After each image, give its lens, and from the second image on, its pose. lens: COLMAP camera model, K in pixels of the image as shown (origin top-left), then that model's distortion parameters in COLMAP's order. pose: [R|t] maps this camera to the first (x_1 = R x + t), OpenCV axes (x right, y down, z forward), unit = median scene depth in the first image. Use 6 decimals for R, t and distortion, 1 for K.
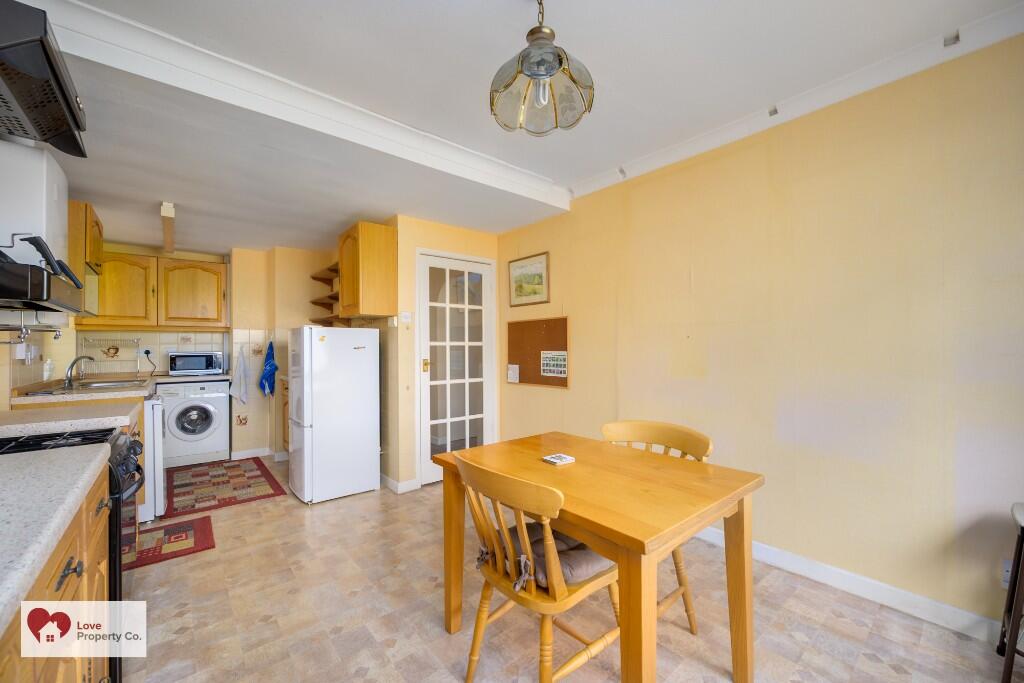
lens RADIAL K [[407.3, 0, 510.1], [0, 407.3, 344.7], [0, 0, 1]] dist [0.000097, 0.000457]
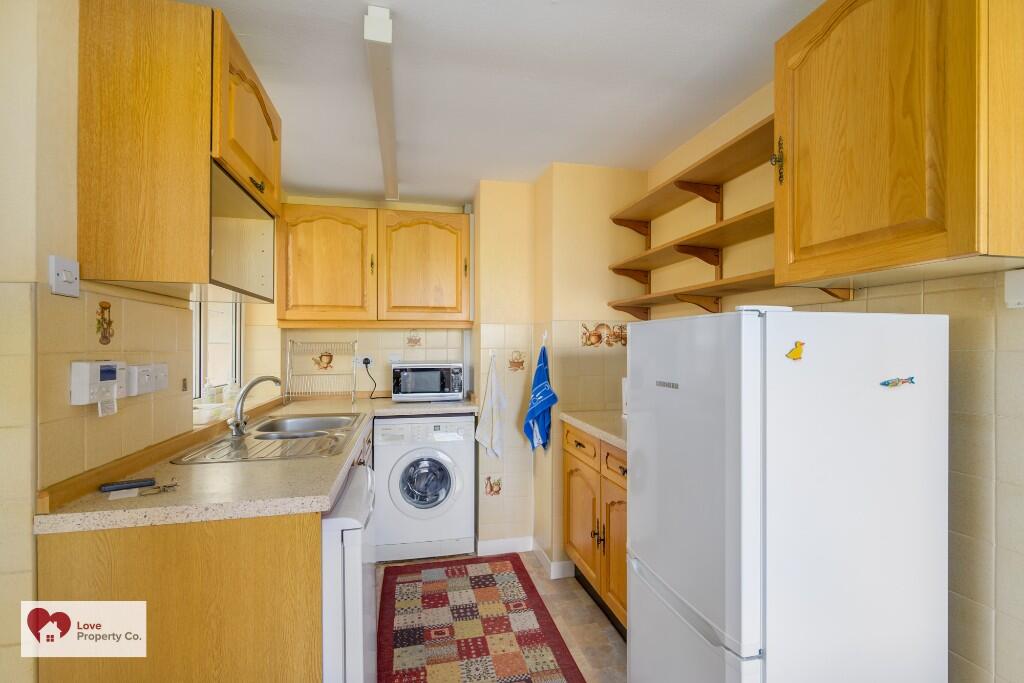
lens RADIAL K [[468.2, 0, 513.7], [0, 468.2, 342.0], [0, 0, 1]] dist [-0.001931, -0.000453]
pose [[0.894891, 0.003842, -0.446267, -0.353148], [-0.002813, 0.999992, 0.002967, -0.015599], [0.446275, -0.001400, 0.894895, 0.444090]]
